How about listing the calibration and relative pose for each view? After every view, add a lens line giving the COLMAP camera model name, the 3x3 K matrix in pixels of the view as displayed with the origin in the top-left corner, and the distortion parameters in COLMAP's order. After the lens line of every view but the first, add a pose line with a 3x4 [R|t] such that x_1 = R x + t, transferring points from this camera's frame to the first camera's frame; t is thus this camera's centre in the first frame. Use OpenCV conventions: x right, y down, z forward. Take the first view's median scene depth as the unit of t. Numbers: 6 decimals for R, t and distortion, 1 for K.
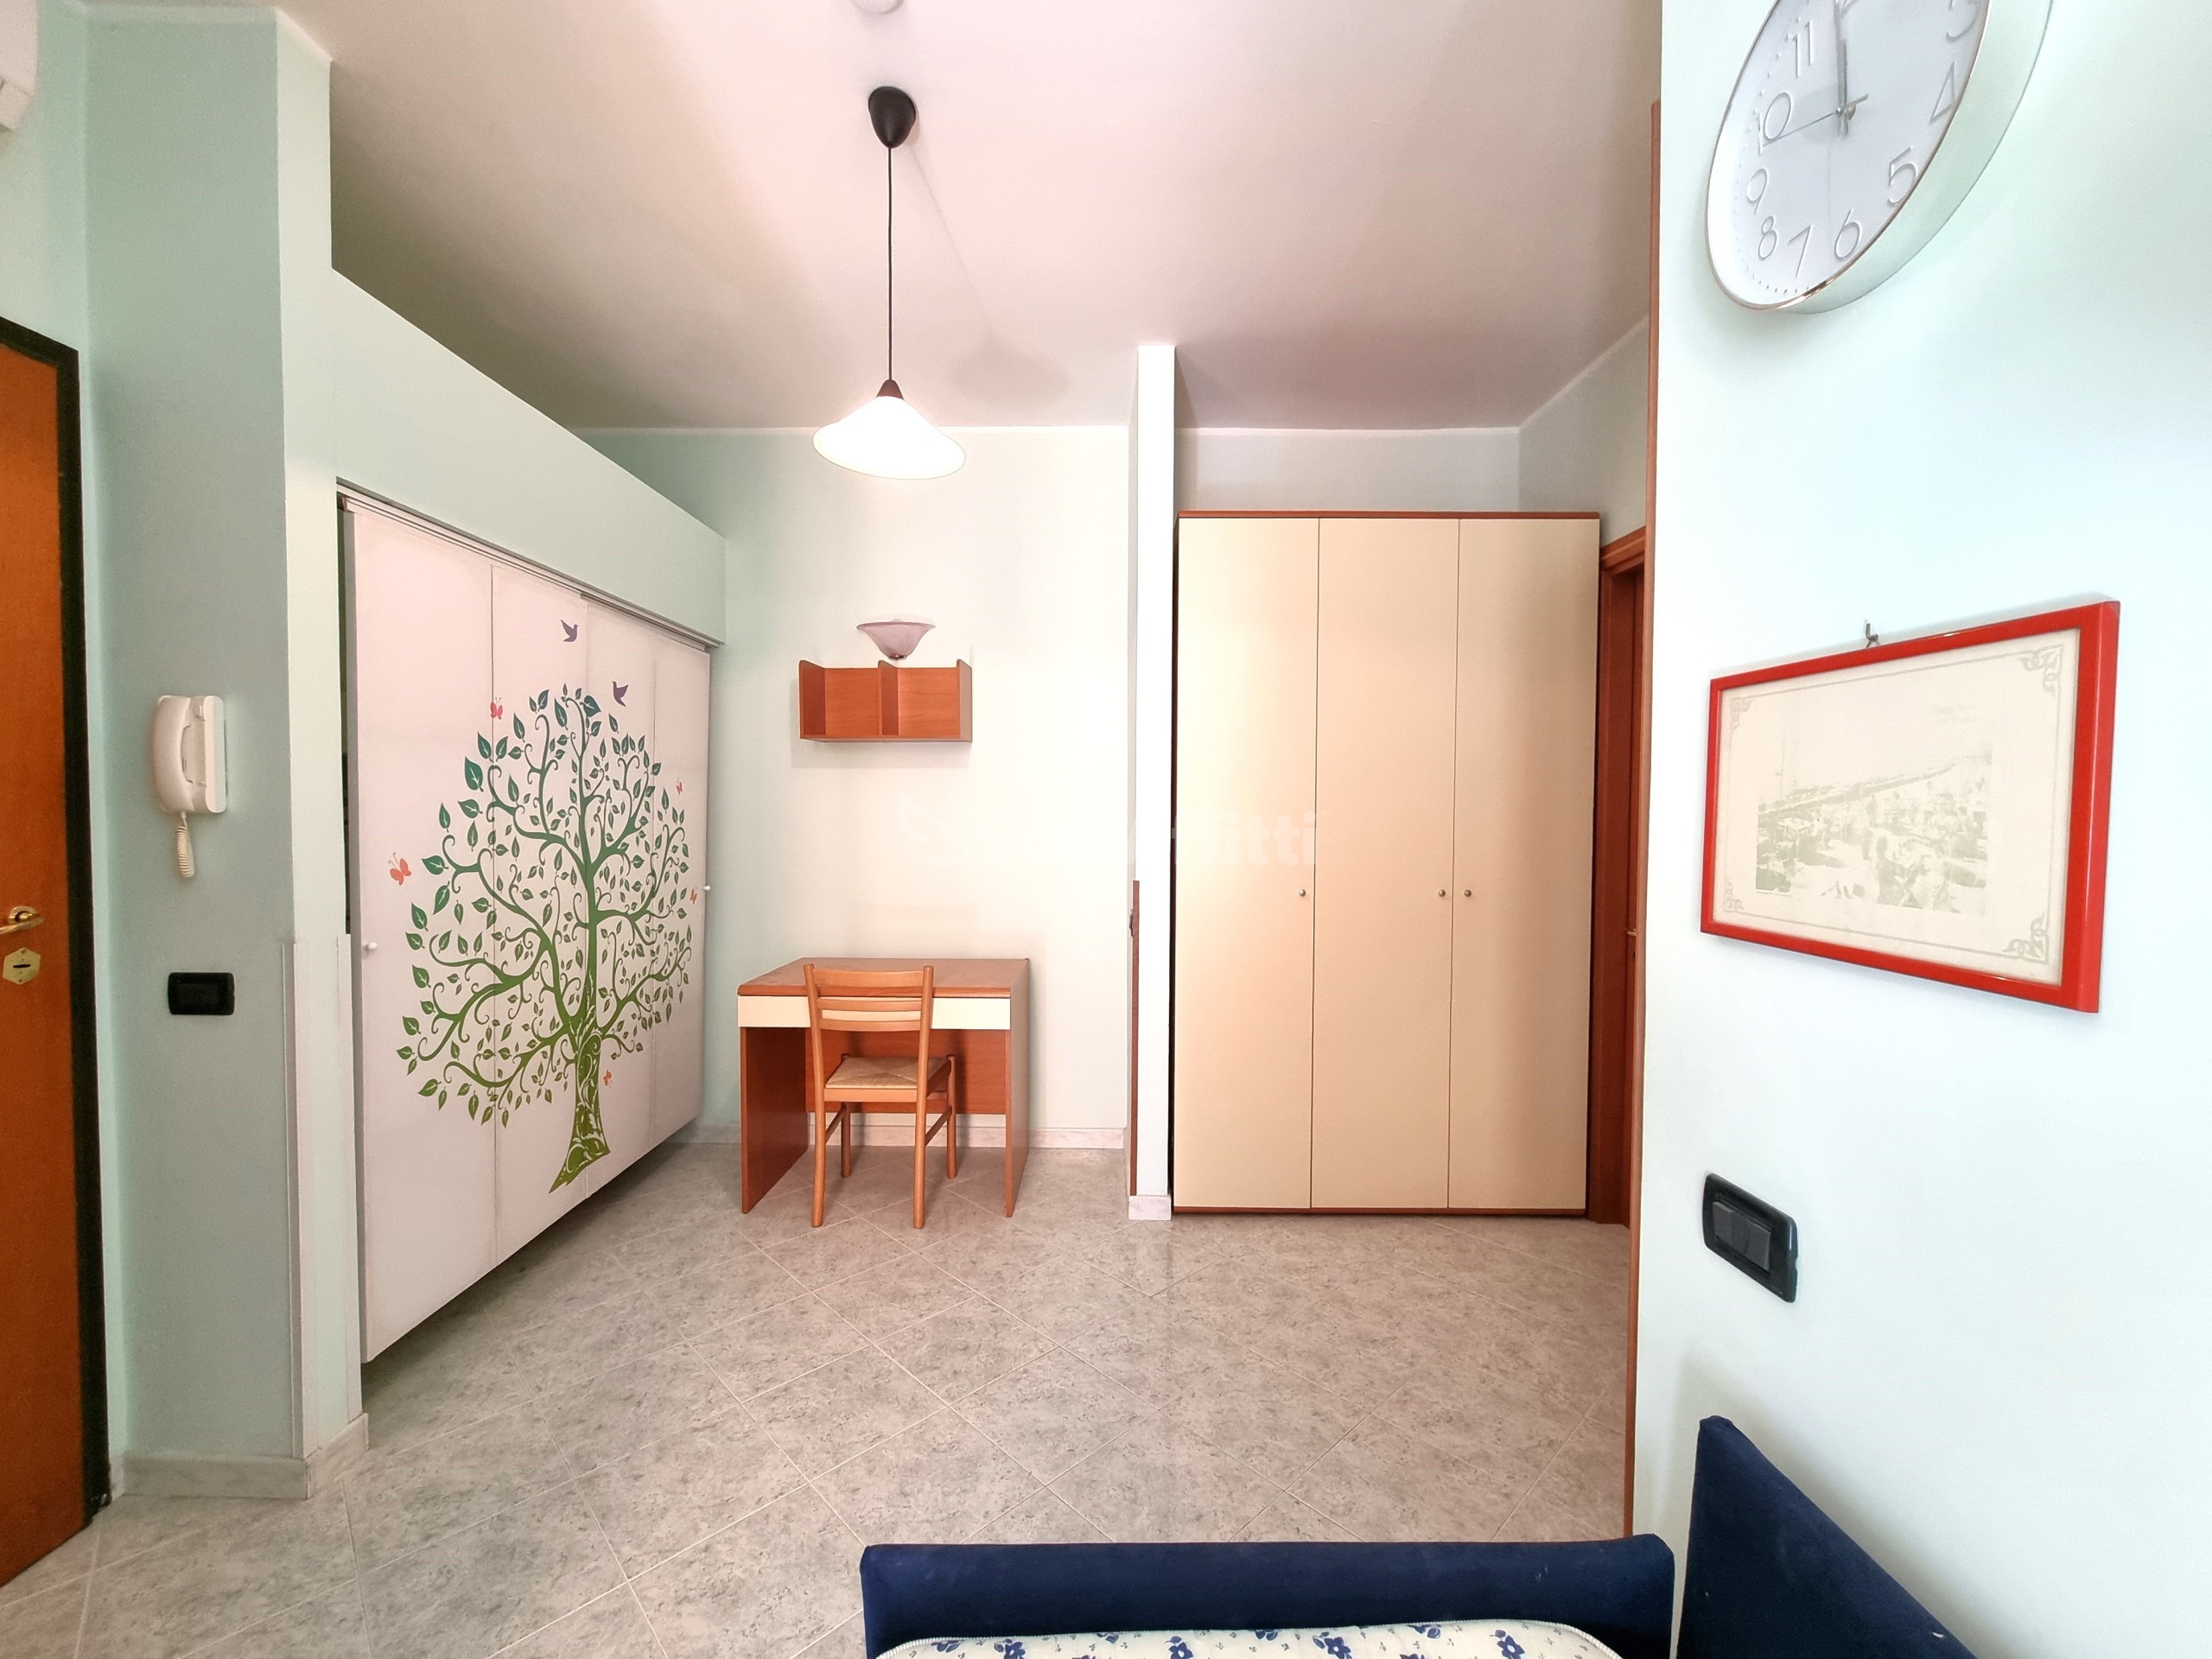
lens RADIAL K [[921.2, 0, 1106.0], [0, 921.2, 829.5], [0, 0, 1]] dist [-0.000678, -0.000074]
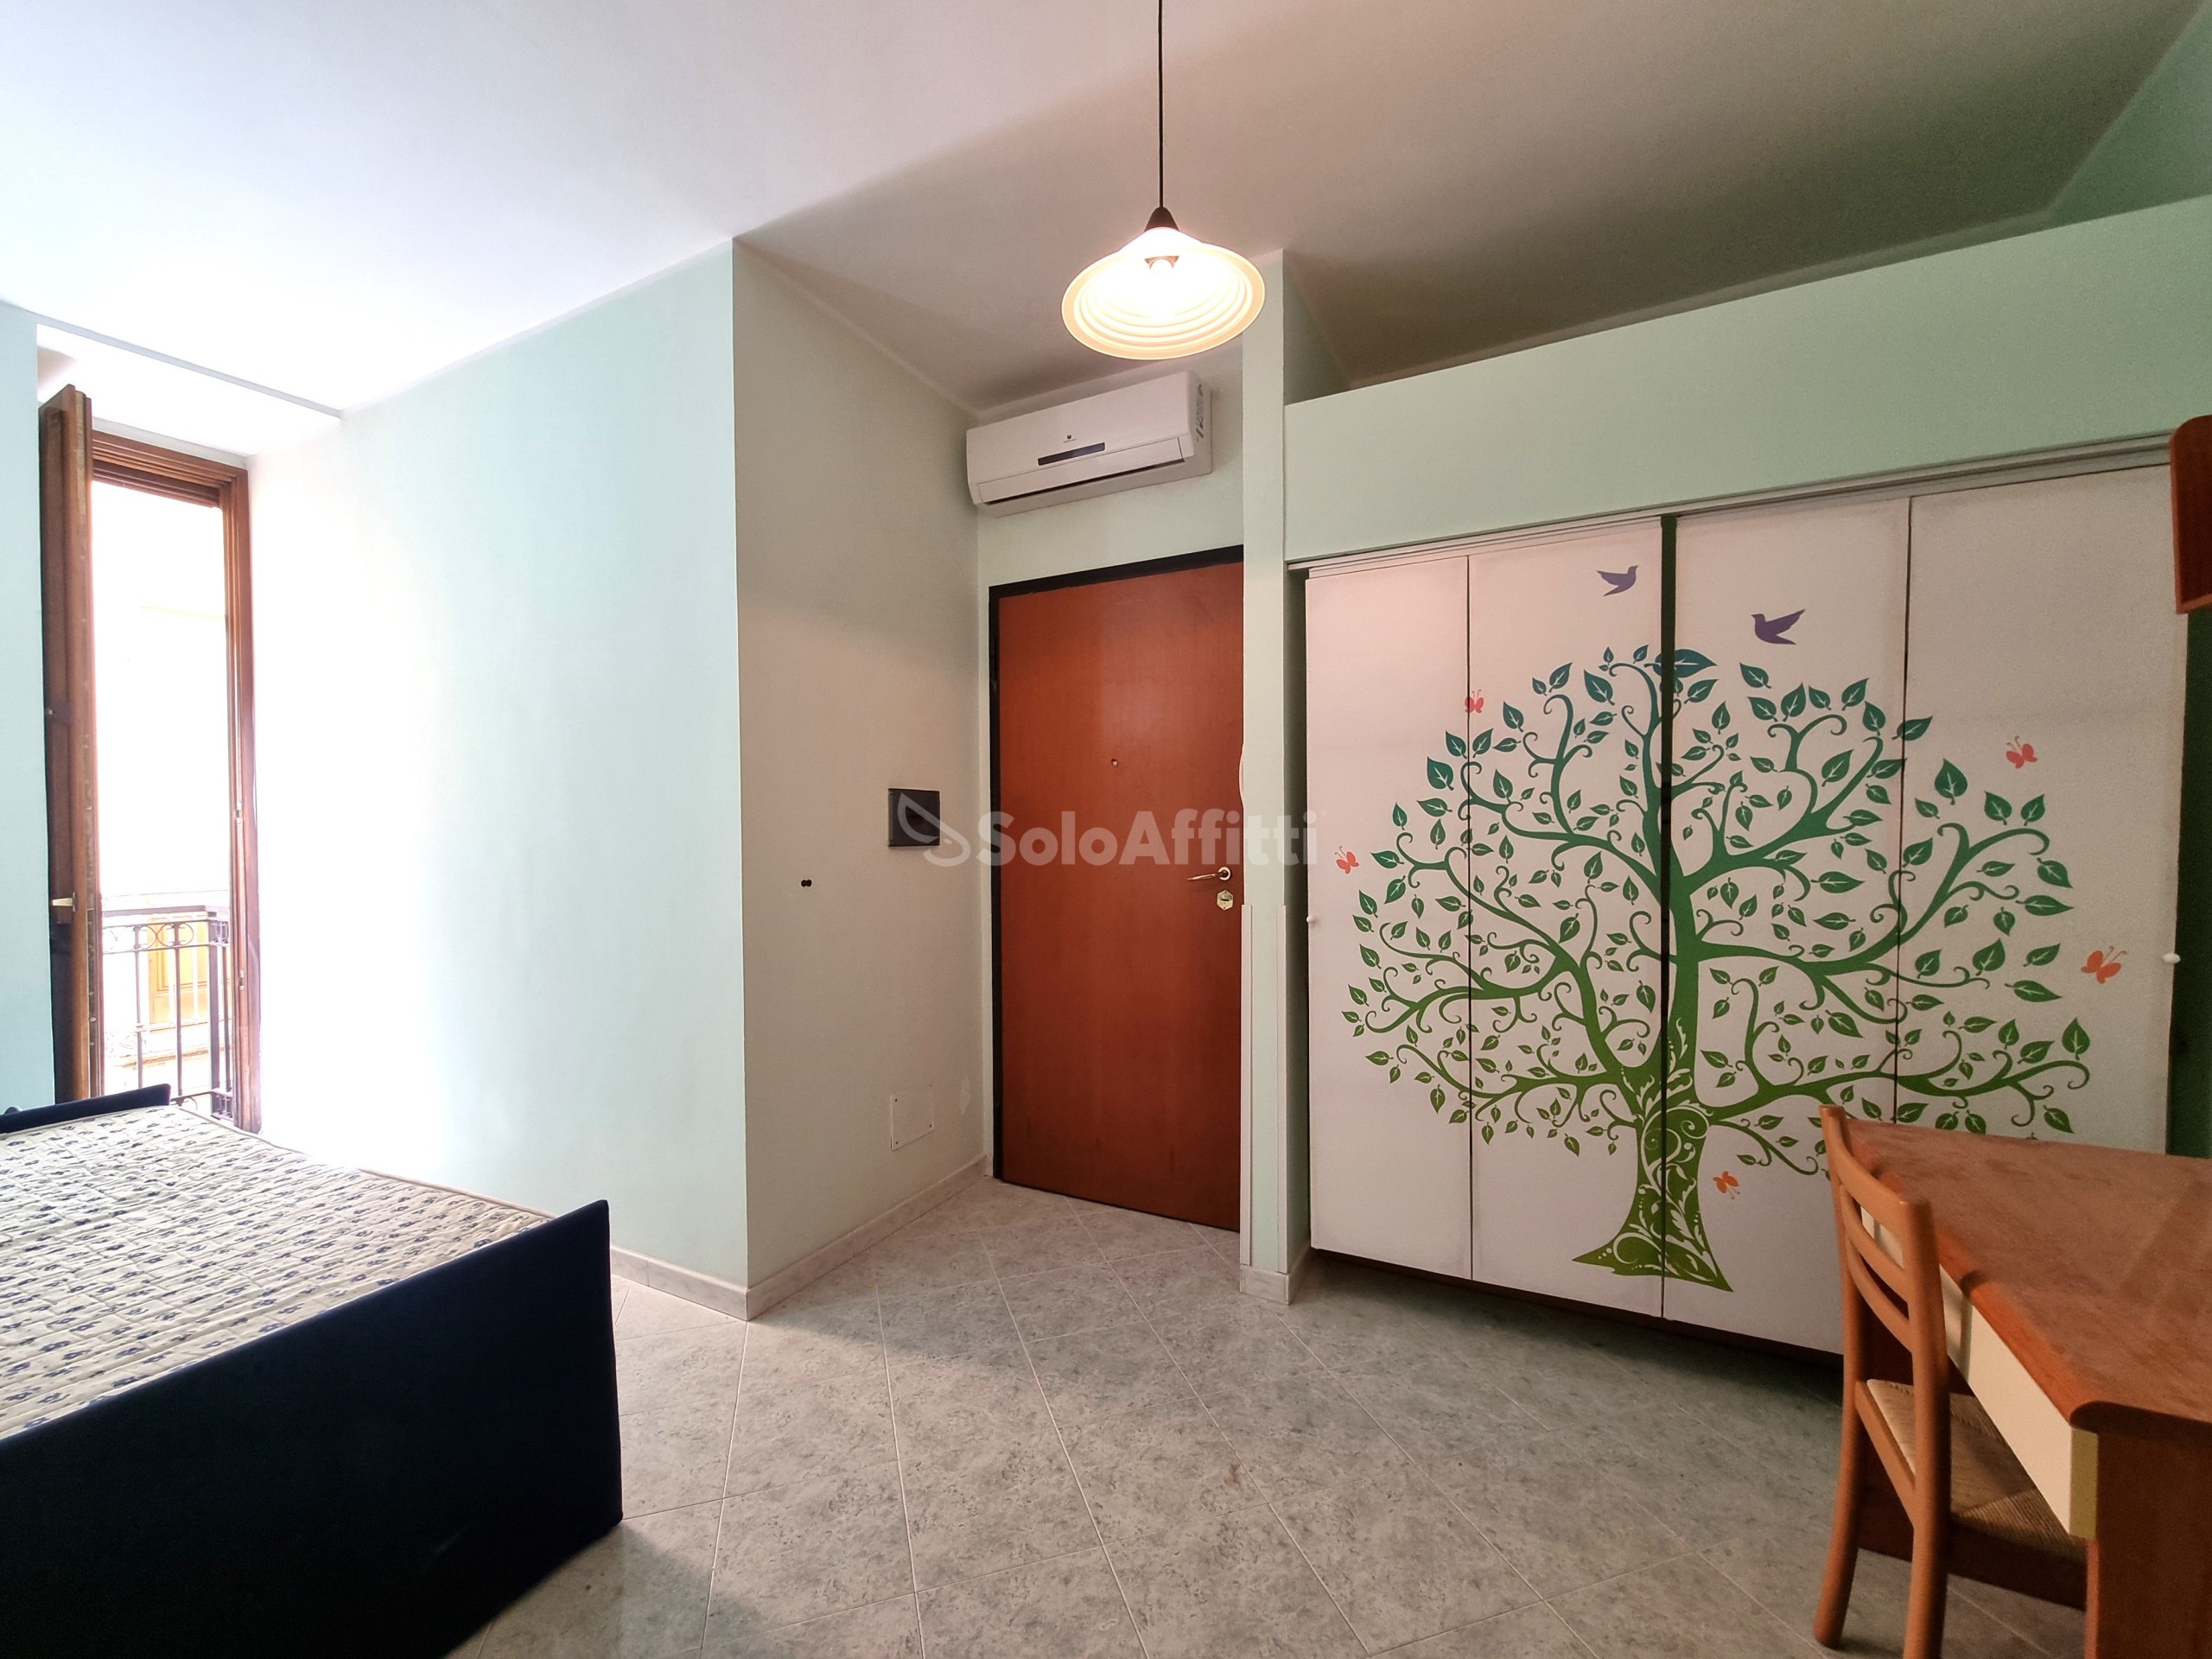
lens RADIAL K [[912.8, 0, 1105.2], [0, 912.8, 848.8], [0, 0, 1]] dist [0.025265, -0.010012]
pose [[-0.458293, 0.011912, -0.888721, 0.343219], [-0.012722, 0.999720, 0.019960, 0.006980], [0.888710, 0.020454, -0.458013, 1.022123]]
